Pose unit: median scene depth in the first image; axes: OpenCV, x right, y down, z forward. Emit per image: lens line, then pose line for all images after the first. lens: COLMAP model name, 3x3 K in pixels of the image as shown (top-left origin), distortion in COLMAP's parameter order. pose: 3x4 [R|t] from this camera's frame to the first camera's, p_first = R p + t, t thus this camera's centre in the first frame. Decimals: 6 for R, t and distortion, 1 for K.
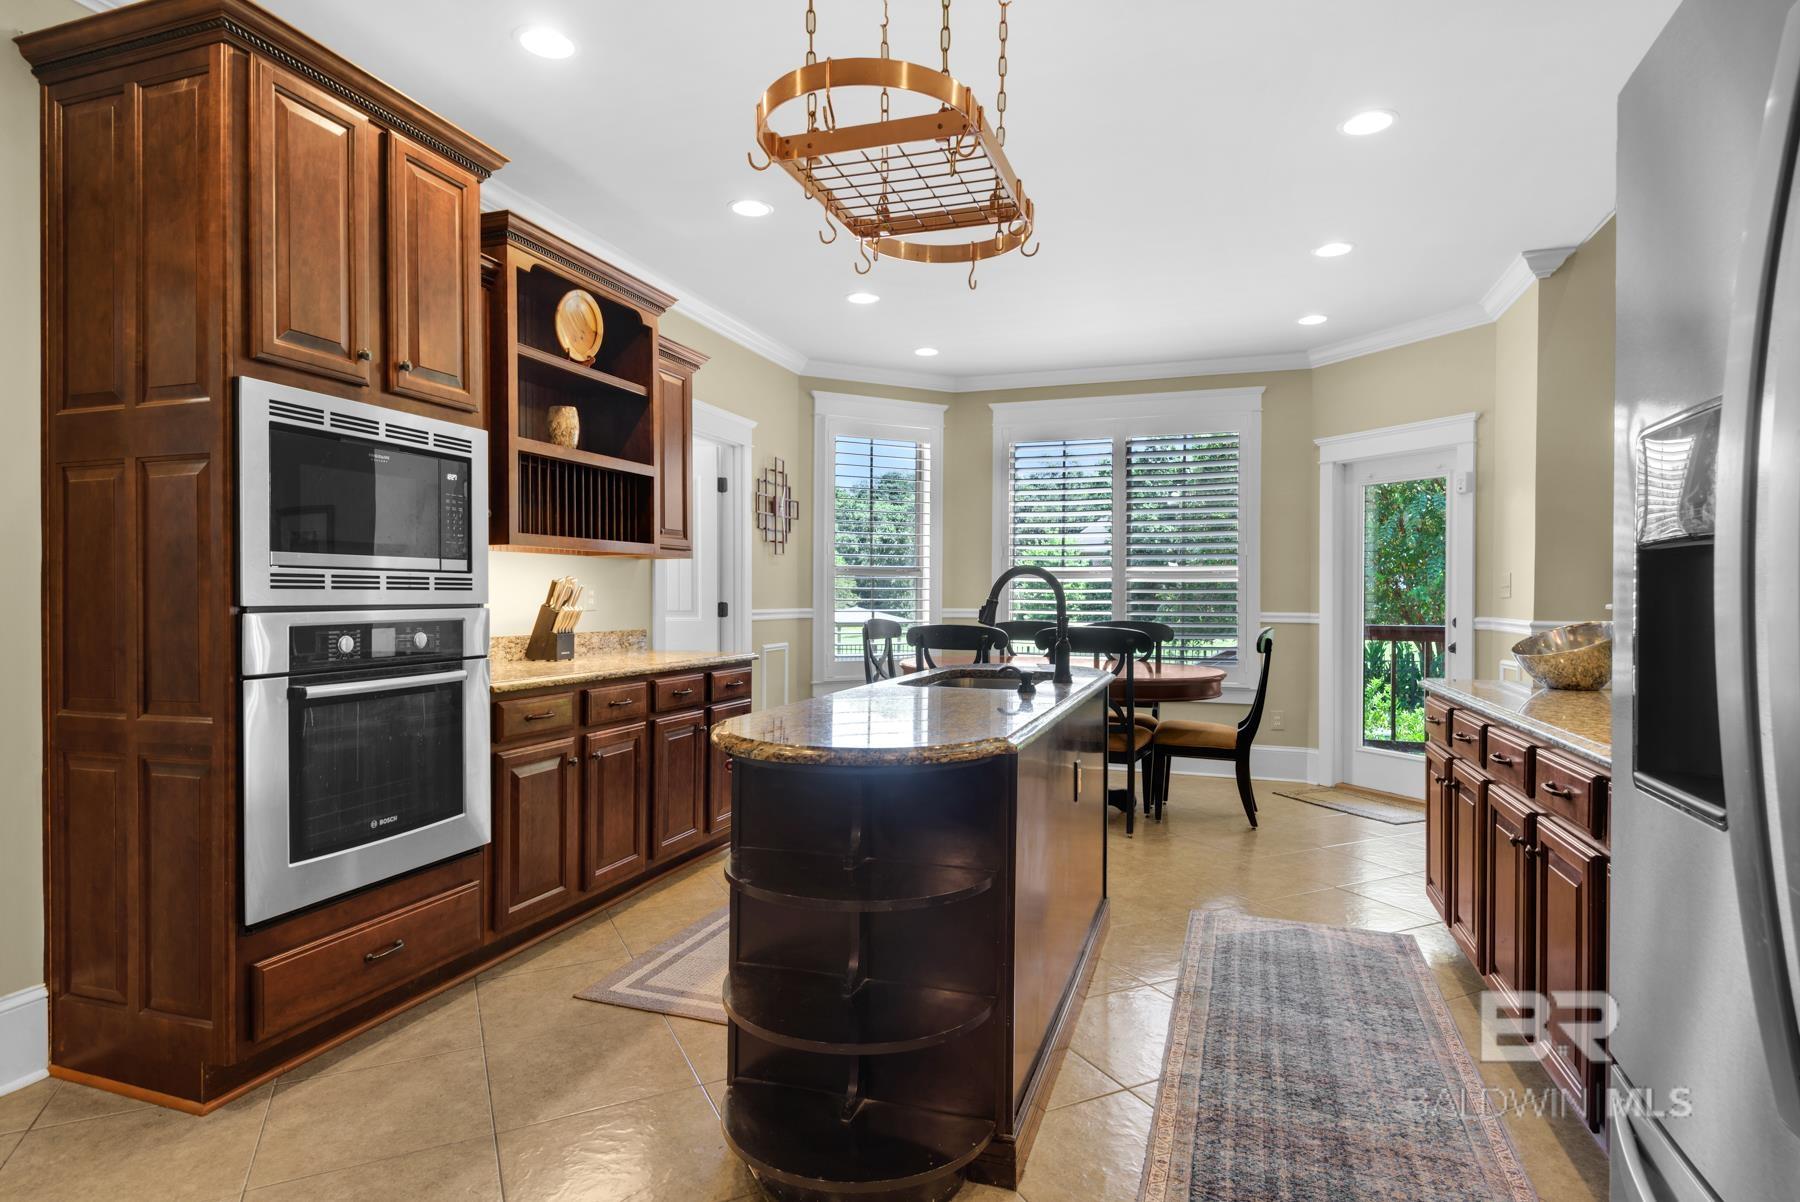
lens RADIAL K [[951.0, 0, 900.0], [0, 951.0, 601.0], [0, 0, 1]] dist [0.000604, 0.000229]
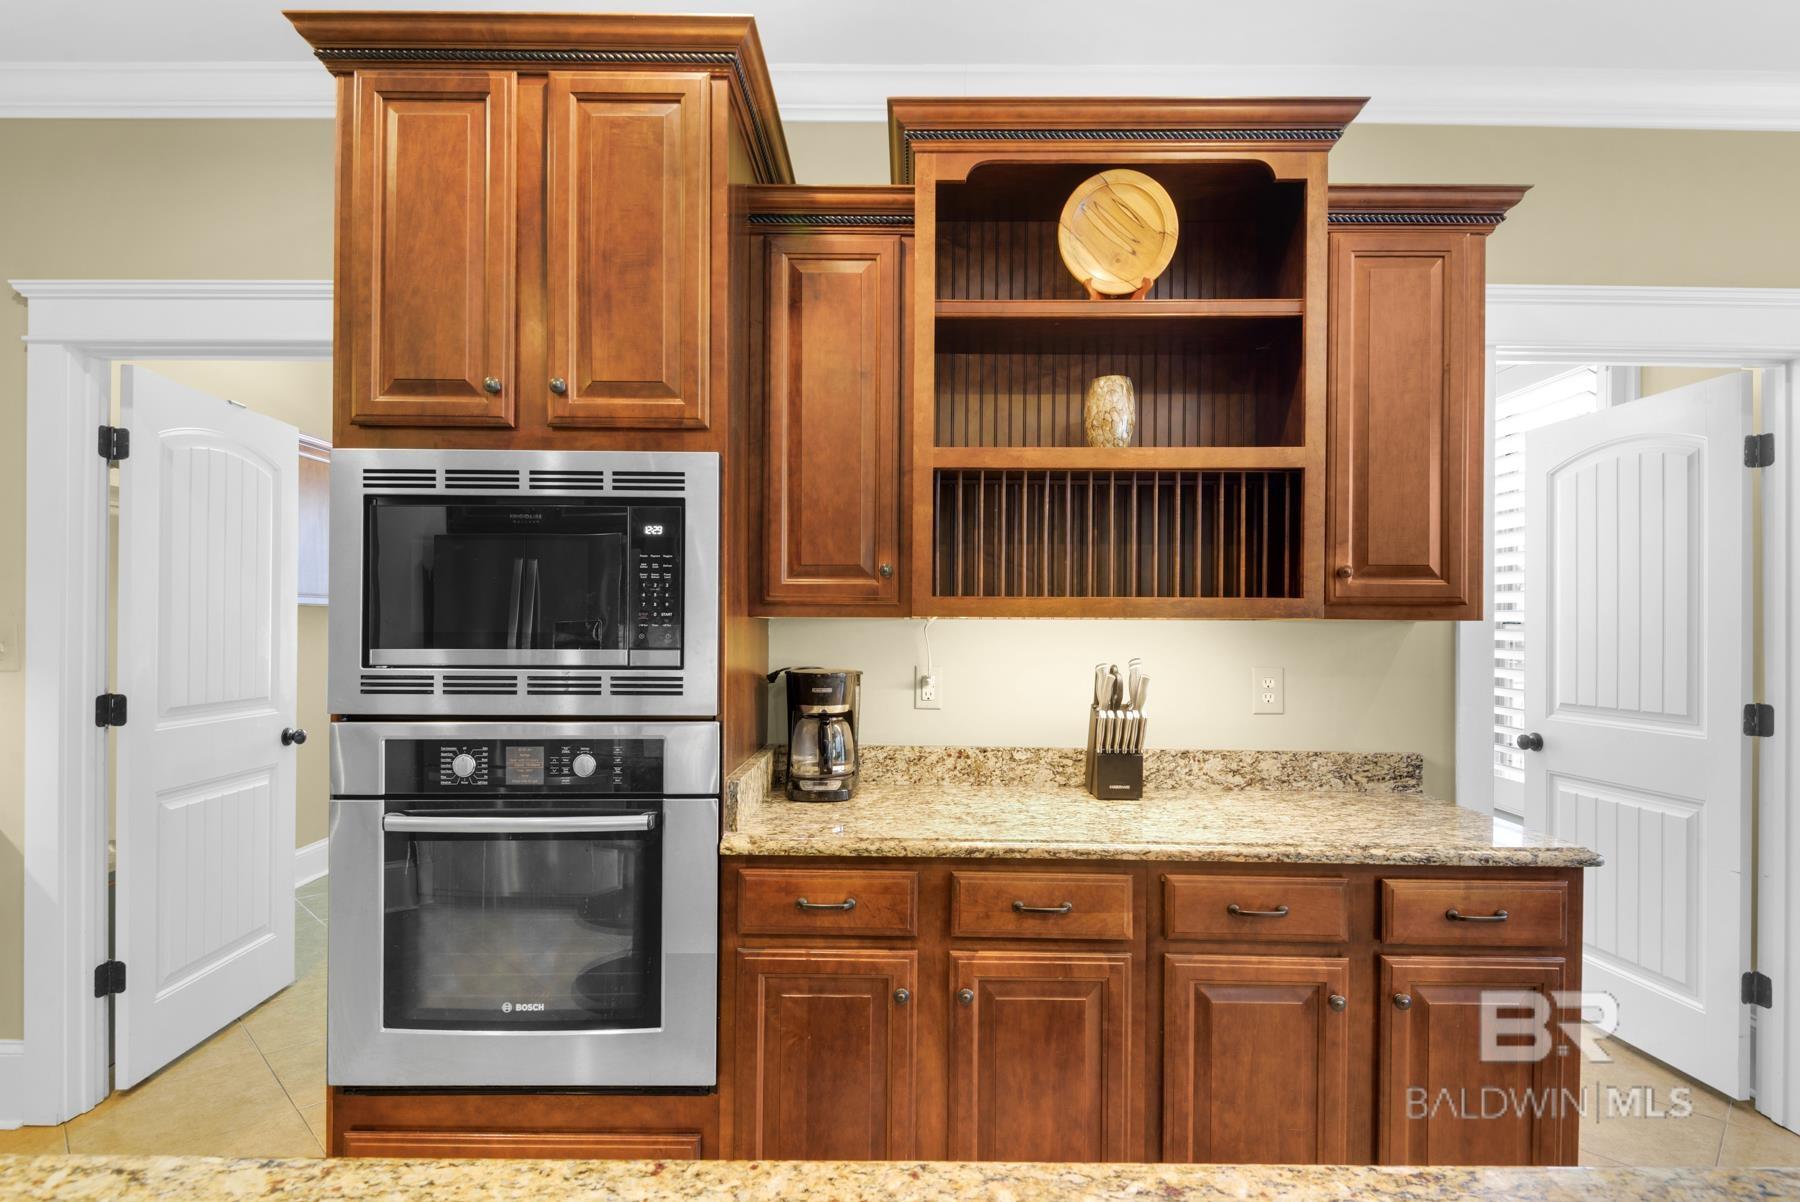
lens RADIAL K [[906.2, 0, 901.5], [0, 906.2, 624.8], [0, 0, 1]] dist [0.011756, -0.000849]
pose [[0.321365, -0.000773, -0.946955, 0.166040], [-0.013271, 0.999898, -0.005320, -0.049016], [0.946862, 0.014277, 0.321322, 0.772664]]
